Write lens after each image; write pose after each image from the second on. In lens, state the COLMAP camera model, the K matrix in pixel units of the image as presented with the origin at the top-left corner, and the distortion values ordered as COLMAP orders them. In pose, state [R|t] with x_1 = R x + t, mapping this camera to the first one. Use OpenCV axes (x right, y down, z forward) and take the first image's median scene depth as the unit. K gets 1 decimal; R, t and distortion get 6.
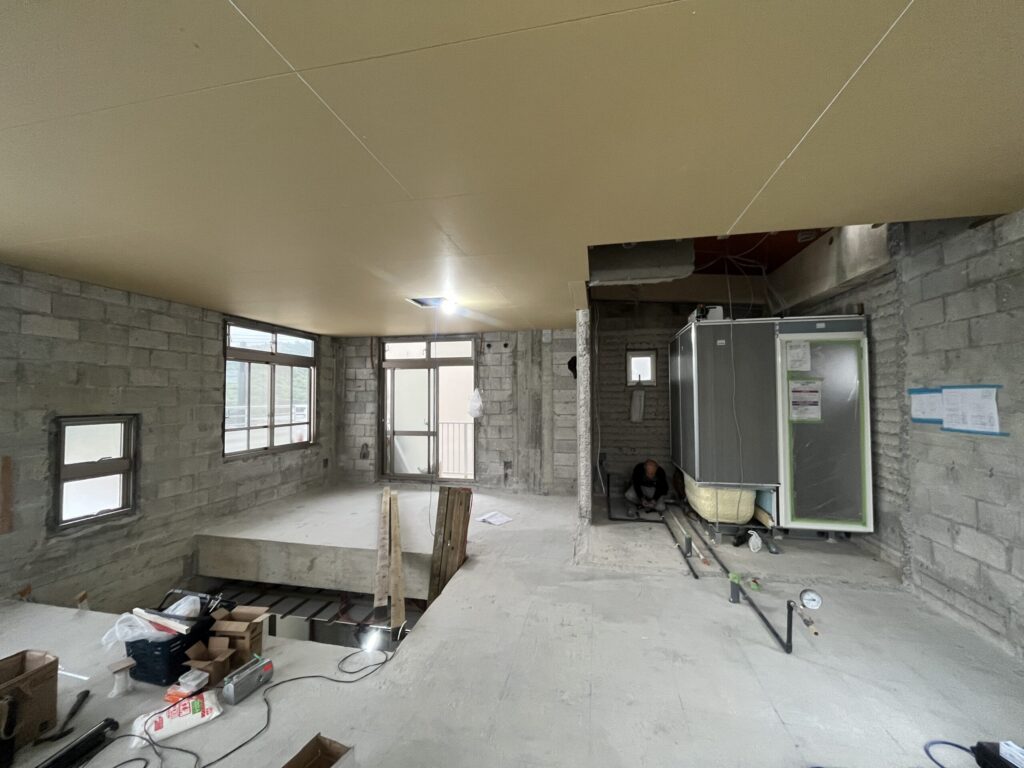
lens RADIAL K [[413.1, 0, 516.6], [0, 413.1, 386.6], [0, 0, 1]] dist [0.002159, -0.000311]
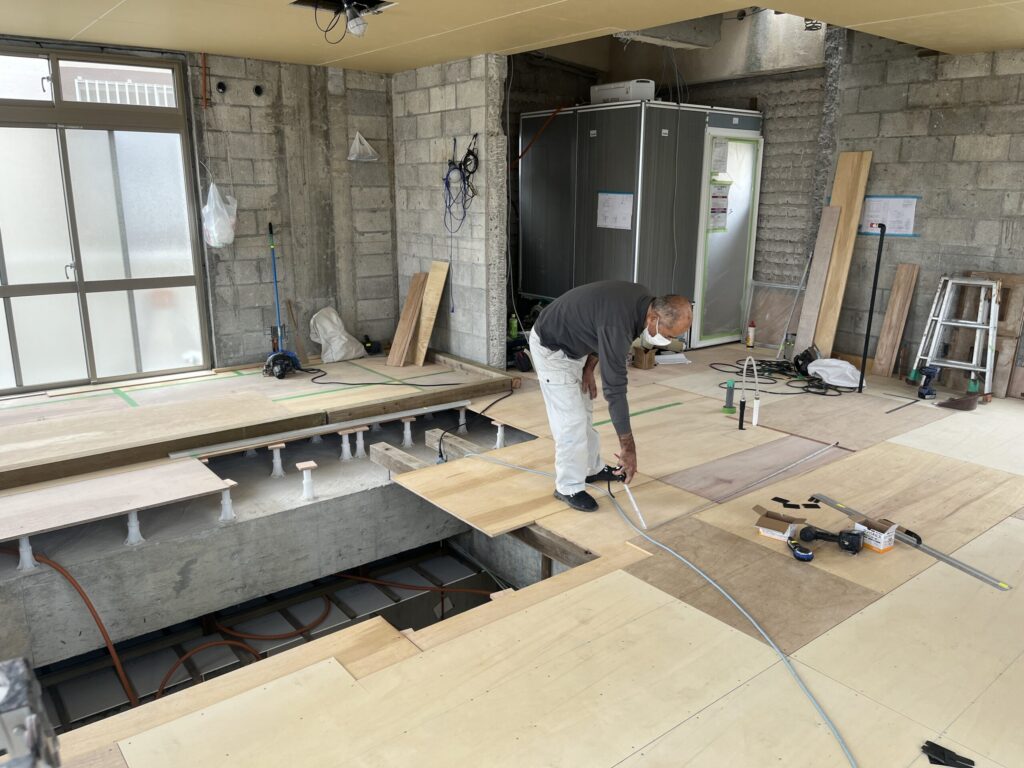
lens RADIAL K [[778.0, 0, 518.7], [0, 778.0, 384.3], [0, 0, 1]] dist [0.060638, -0.067420]
pose [[0.641181, -0.180870, 0.745770, -0.915279], [-0.028111, 0.965639, 0.258363, -0.021875], [-0.766874, -0.186622, 0.614065, 0.211664]]
